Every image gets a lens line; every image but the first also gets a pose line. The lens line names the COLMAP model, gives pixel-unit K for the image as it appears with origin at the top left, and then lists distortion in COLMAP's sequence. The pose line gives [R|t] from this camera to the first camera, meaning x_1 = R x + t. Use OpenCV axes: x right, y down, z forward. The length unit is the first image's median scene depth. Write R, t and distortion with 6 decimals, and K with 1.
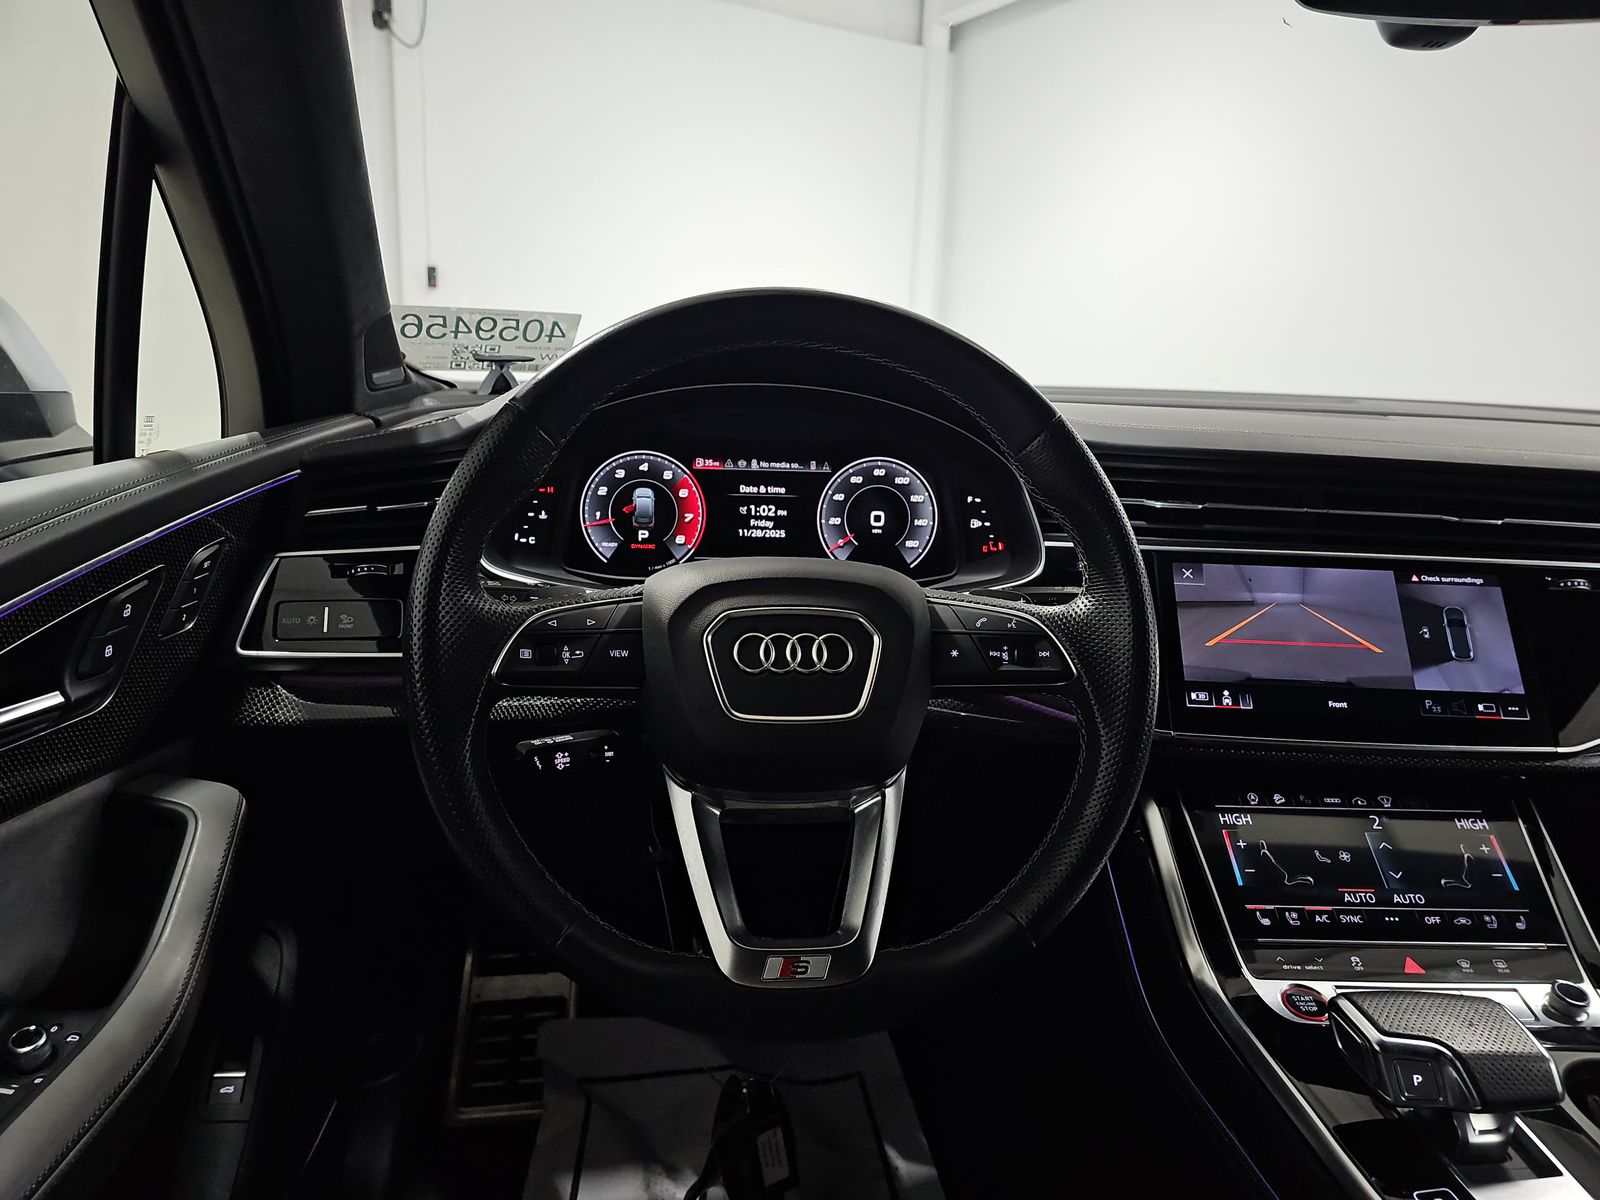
lens RADIAL K [[1060.8, 0, 782.9], [0, 1060.8, 609.9], [0, 0, 1]] dist [0.058259, -0.046378]
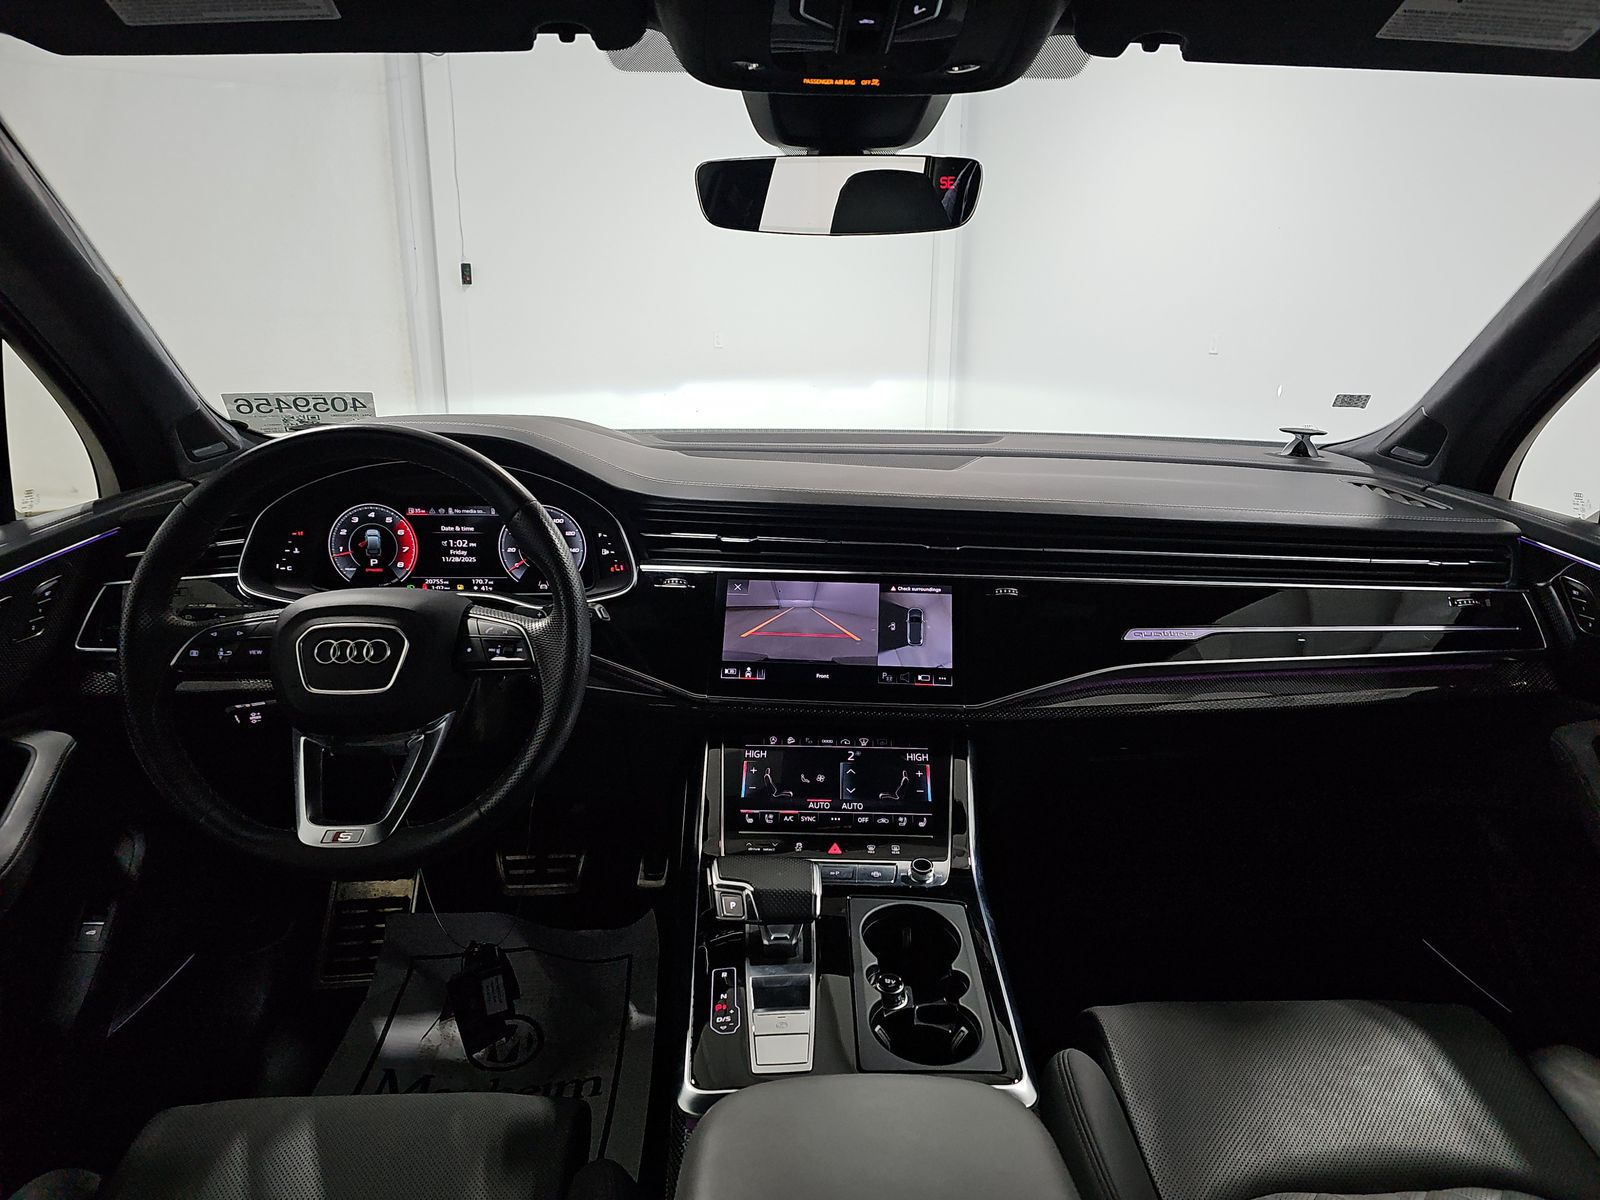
lens RADIAL K [[1060.8, 0, 815.1], [0, 1060.8, 604.8], [0, 0, 1]] dist [0.058259, -0.046378]
pose [[0.998458, -0.008794, -0.054820, 0.558197], [0.010414, 0.999515, 0.029332, -0.050068], [0.054535, -0.029858, 0.998065, -0.425924]]
